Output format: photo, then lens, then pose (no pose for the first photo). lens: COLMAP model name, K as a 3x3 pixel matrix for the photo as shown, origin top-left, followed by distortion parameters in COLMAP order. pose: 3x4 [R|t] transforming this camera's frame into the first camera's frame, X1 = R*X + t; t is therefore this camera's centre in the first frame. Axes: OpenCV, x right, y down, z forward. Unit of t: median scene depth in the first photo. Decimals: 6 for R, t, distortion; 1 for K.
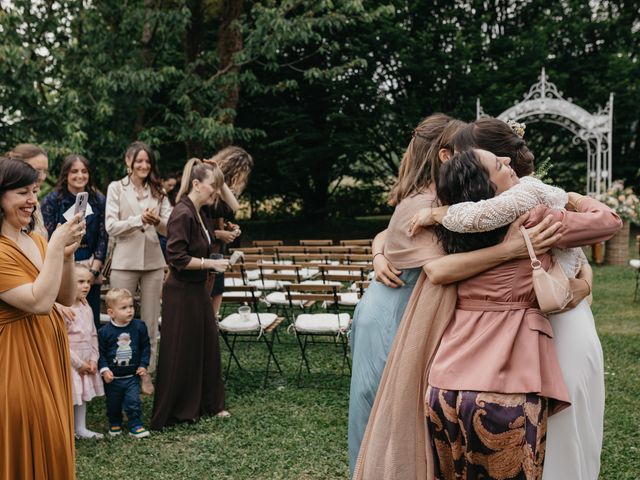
lens RADIAL K [[687.8, 0, 314.5], [0, 687.8, 236.3], [0, 0, 1]] dist [-0.008837, 0.009349]
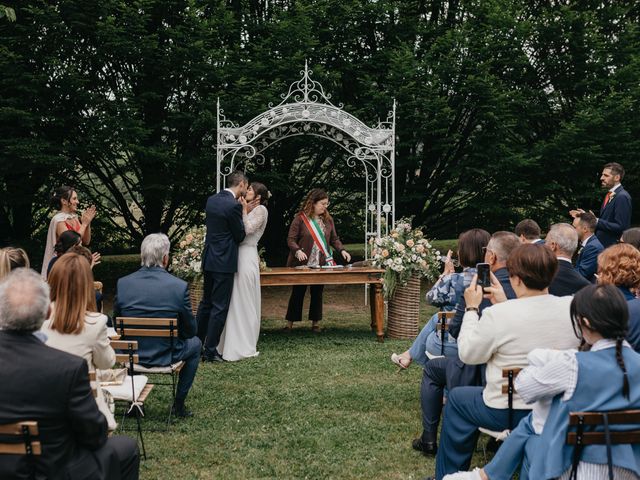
lens RADIAL K [[817.7, 0, 286.7], [0, 817.7, 217.6], [0, 0, 1]] dist [-0.004118, -0.000568]
pose [[0.961264, 0.017800, 0.275053, 0.093237], [0.001436, 0.997576, -0.069576, -0.023185], [-0.275624, 0.067276, 0.958908, 0.225859]]
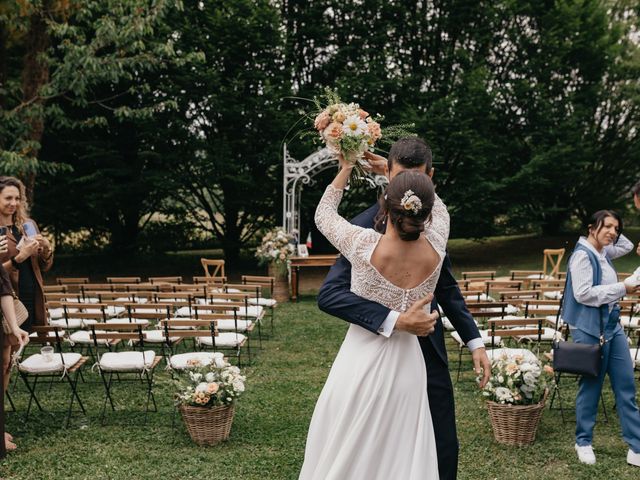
lens RADIAL K [[684.8, 0, 319.9], [0, 684.8, 239.8], [0, 0, 1]] dist [-0.003853, -0.000353]
pose [[0.961679, 0.014050, 0.273817, 0.002434], [-0.002047, 0.999026, -0.044072, -0.004638], [-0.274169, 0.041823, 0.960772, -0.032026]]
